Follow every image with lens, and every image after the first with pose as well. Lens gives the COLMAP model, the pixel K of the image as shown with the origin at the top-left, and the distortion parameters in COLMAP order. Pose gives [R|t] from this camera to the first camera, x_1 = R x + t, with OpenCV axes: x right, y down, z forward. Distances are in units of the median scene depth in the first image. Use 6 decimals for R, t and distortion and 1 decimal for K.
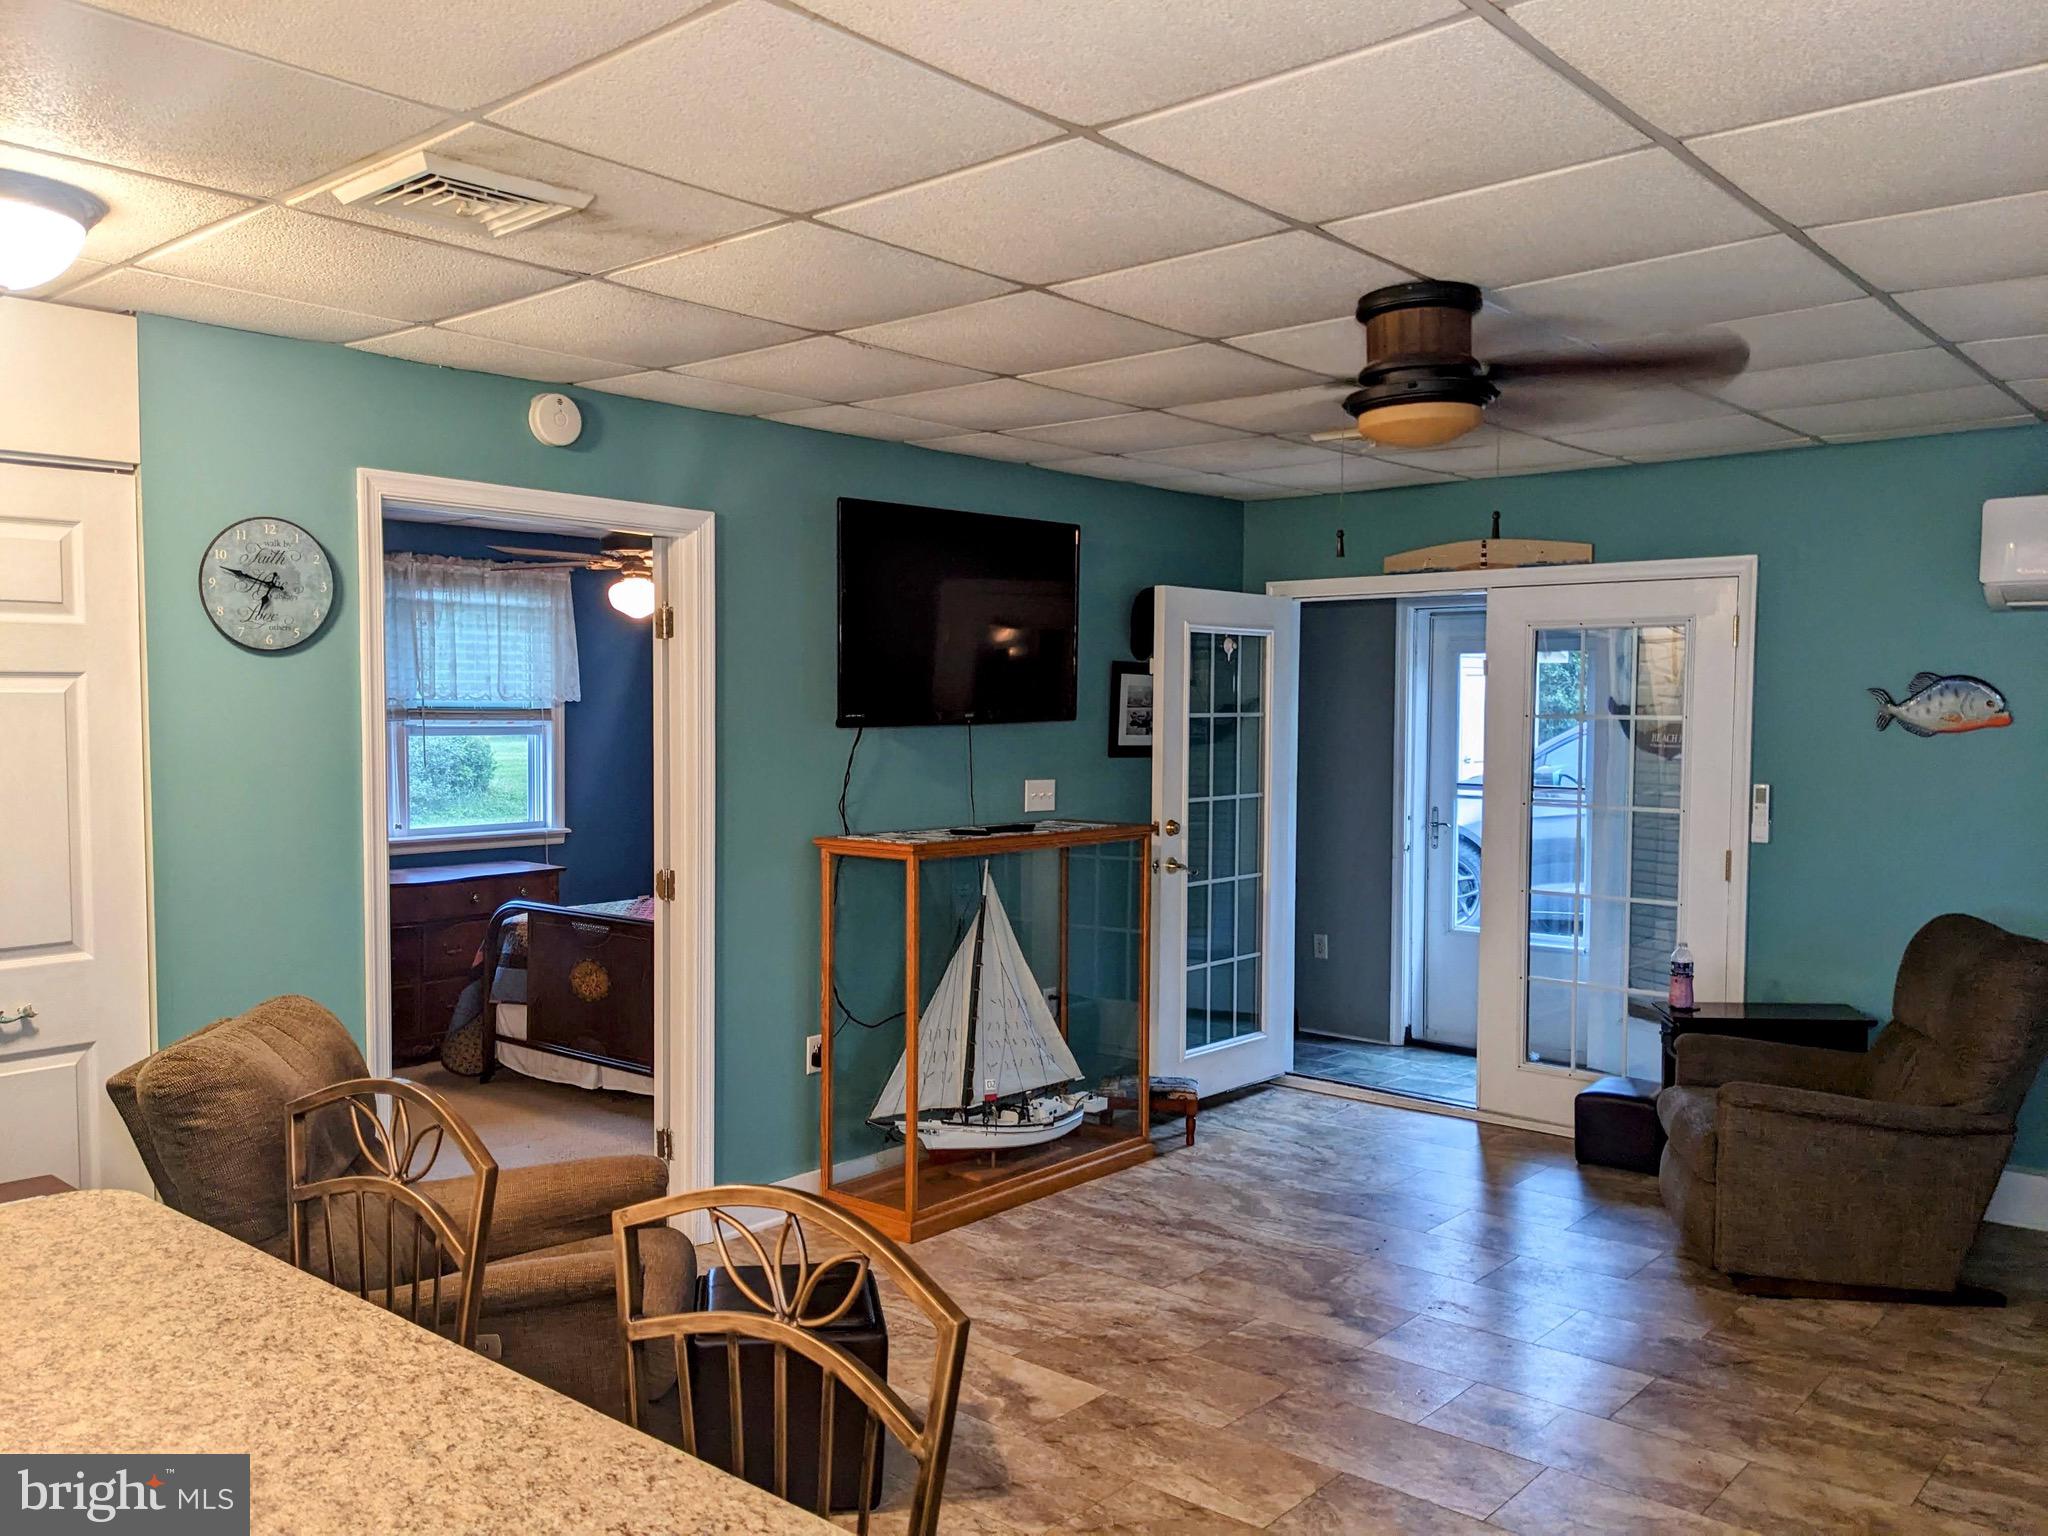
lens RADIAL K [[1608.7, 0, 1019.1], [0, 1608.7, 787.6], [0, 0, 1]] dist [0.073301, -0.110380]
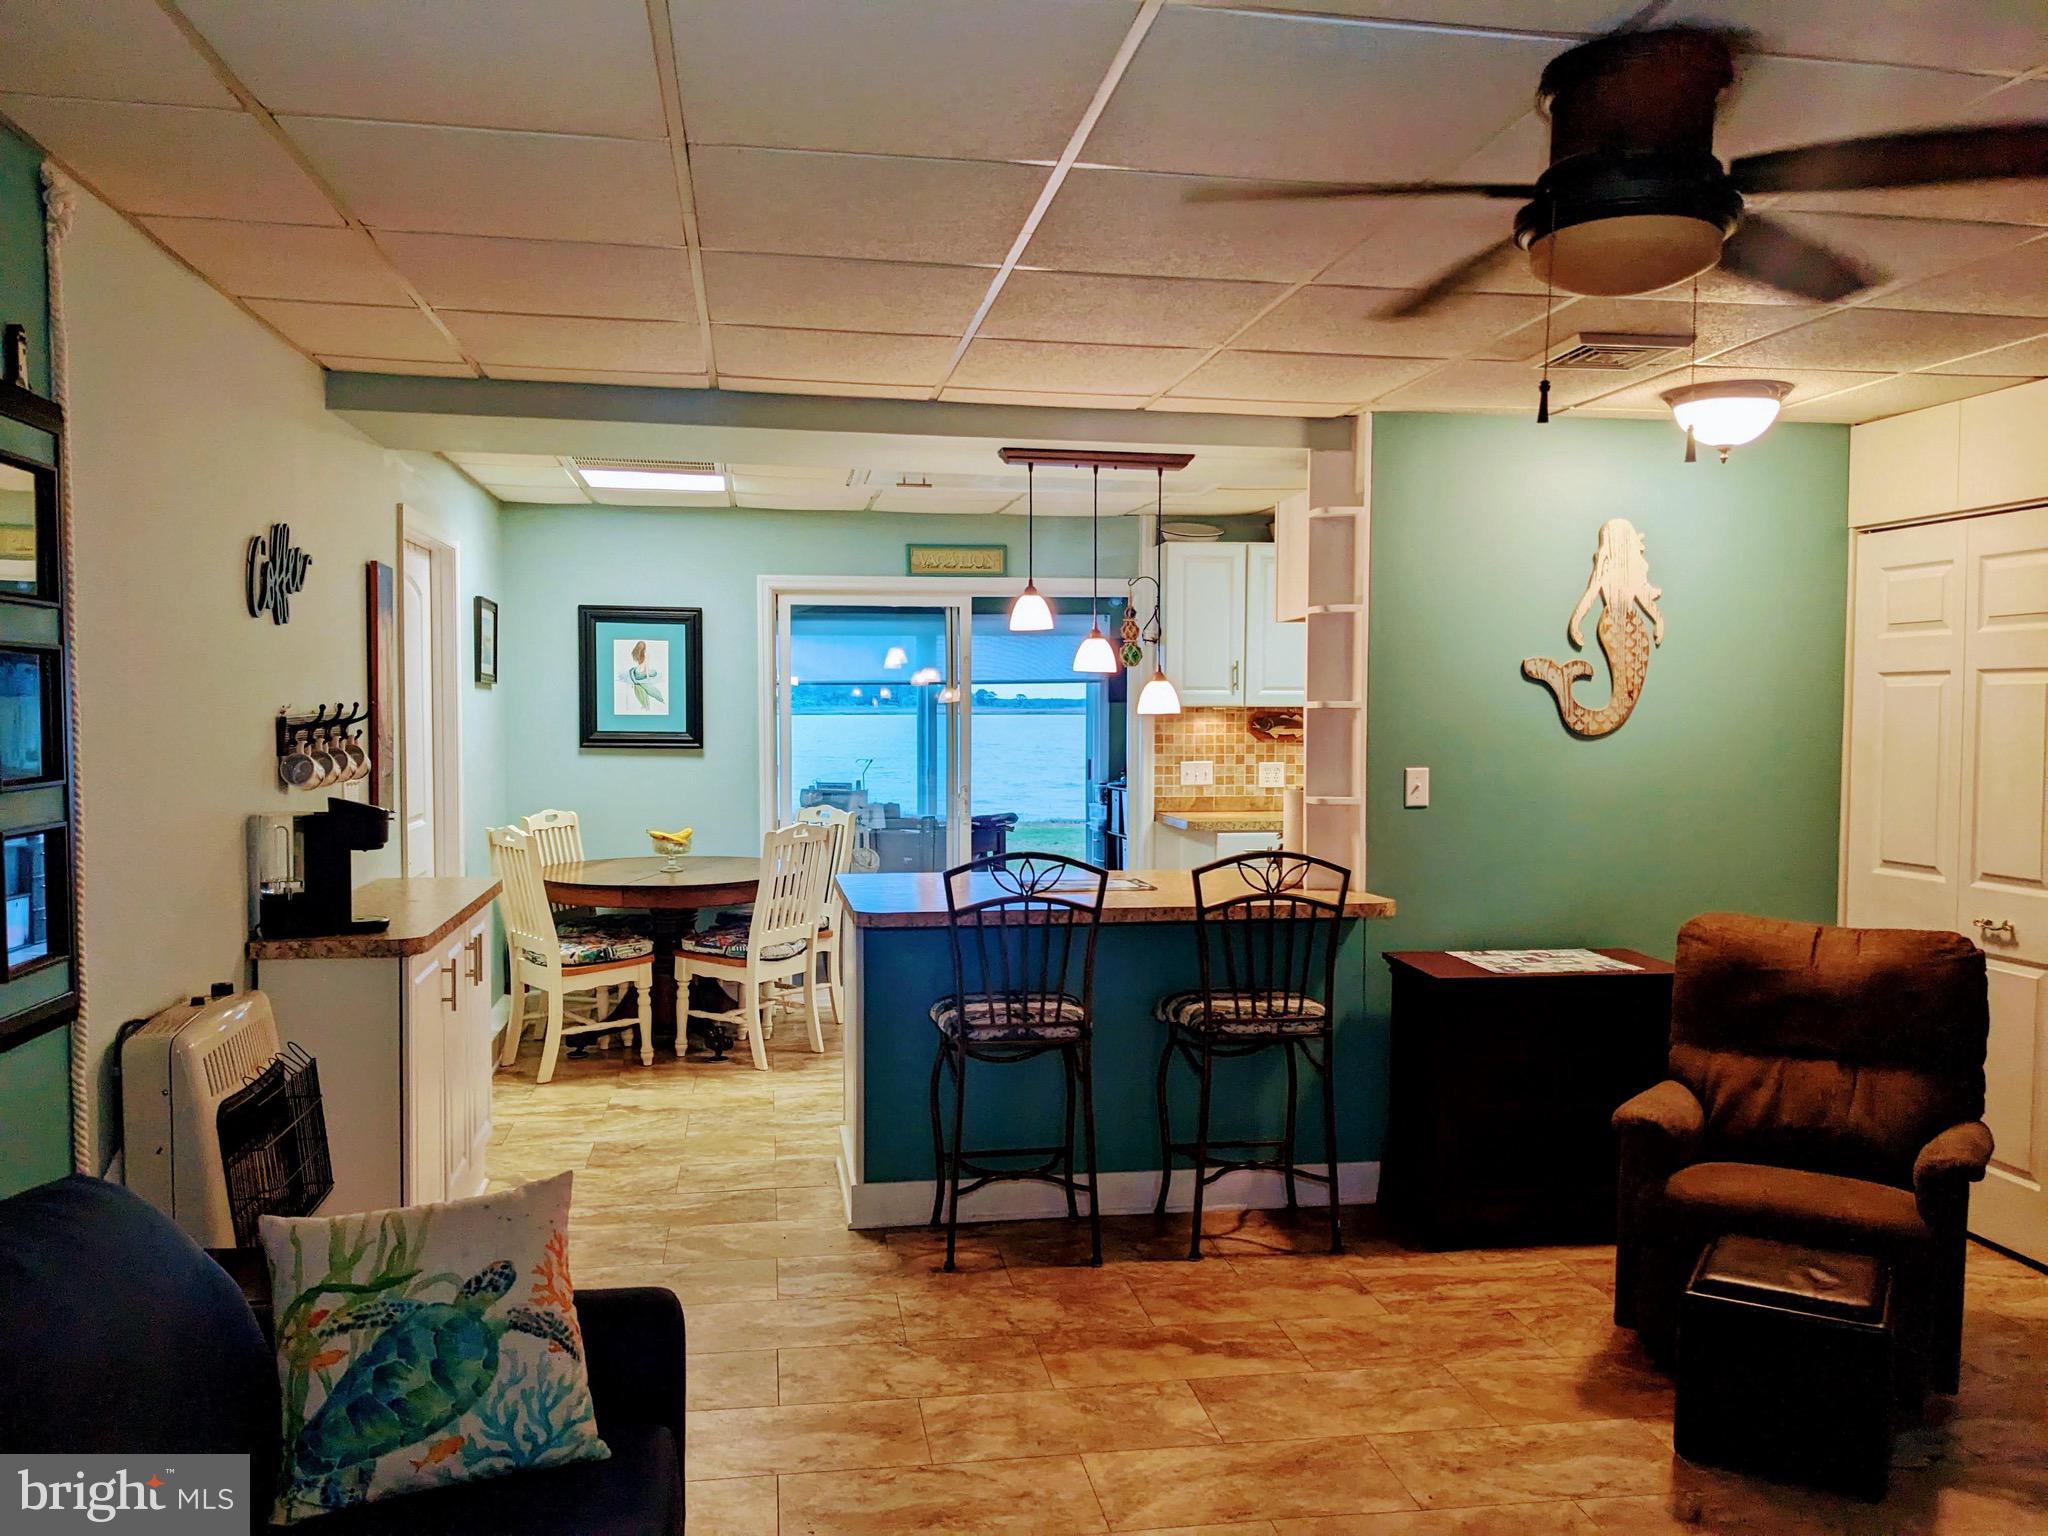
lens RADIAL K [[1608.7, 0, 1024.0], [0, 1608.7, 794.5], [0, 0, 1]] dist [0.073301, -0.110380]
pose [[-0.642467, 0.040556, -0.765239, 0.563273], [-0.043881, 0.995013, 0.089574, -0.031908], [0.765056, 0.091128, -0.637483, 0.760970]]
